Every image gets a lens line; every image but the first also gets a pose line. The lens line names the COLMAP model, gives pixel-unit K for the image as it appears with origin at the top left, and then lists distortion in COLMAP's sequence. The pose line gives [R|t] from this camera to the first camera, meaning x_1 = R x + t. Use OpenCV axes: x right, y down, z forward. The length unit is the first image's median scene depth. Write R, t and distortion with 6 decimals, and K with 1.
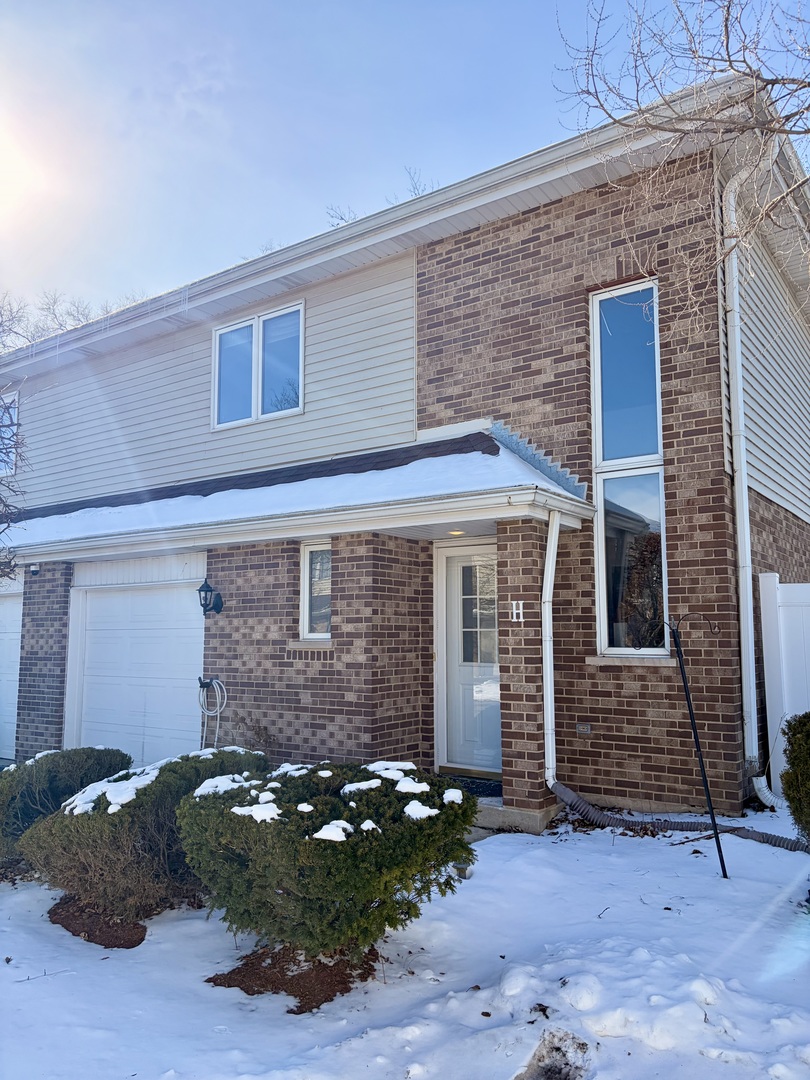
lens RADIAL K [[818.4, 0, 410.0], [0, 818.4, 540.7], [0, 0, 1]] dist [0.098313, -0.007403]
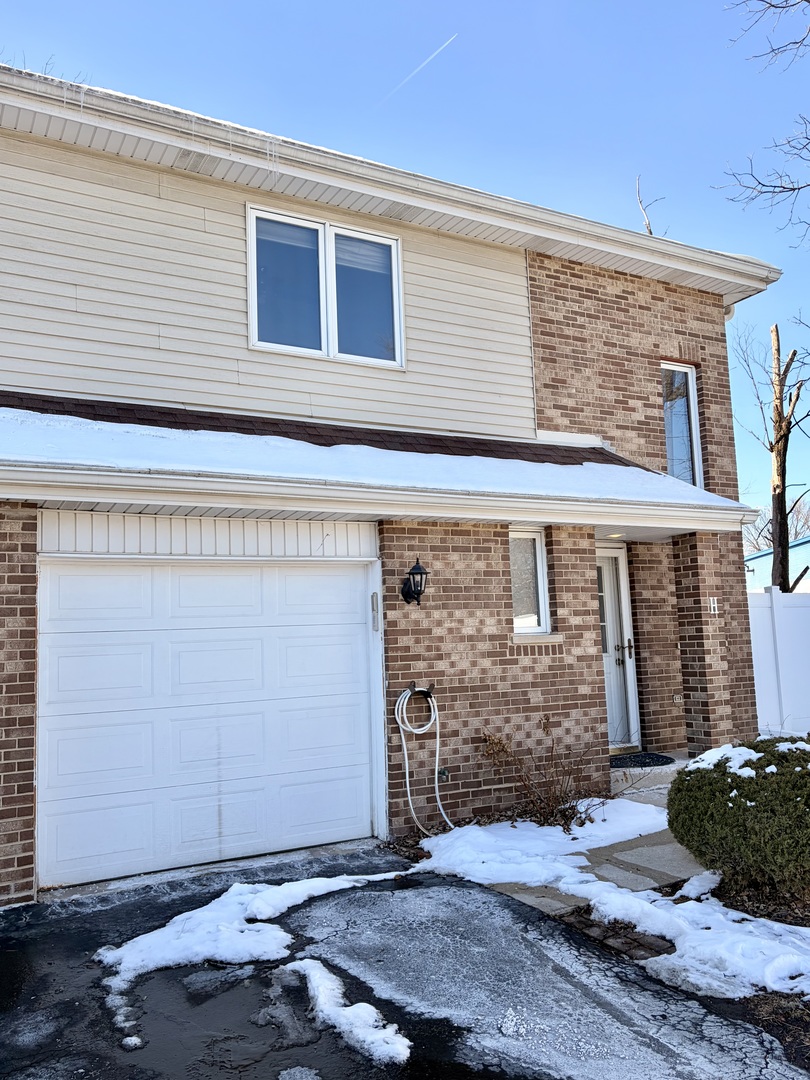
lens RADIAL K [[818.4, 0, 409.2], [0, 818.4, 542.7], [0, 0, 1]] dist [0.098313, -0.007403]
pose [[0.450704, 0.086911, 0.888433, -0.991622], [-0.073618, 0.995478, -0.060036, 0.082340], [-0.889633, -0.038346, 0.455064, 0.687832]]
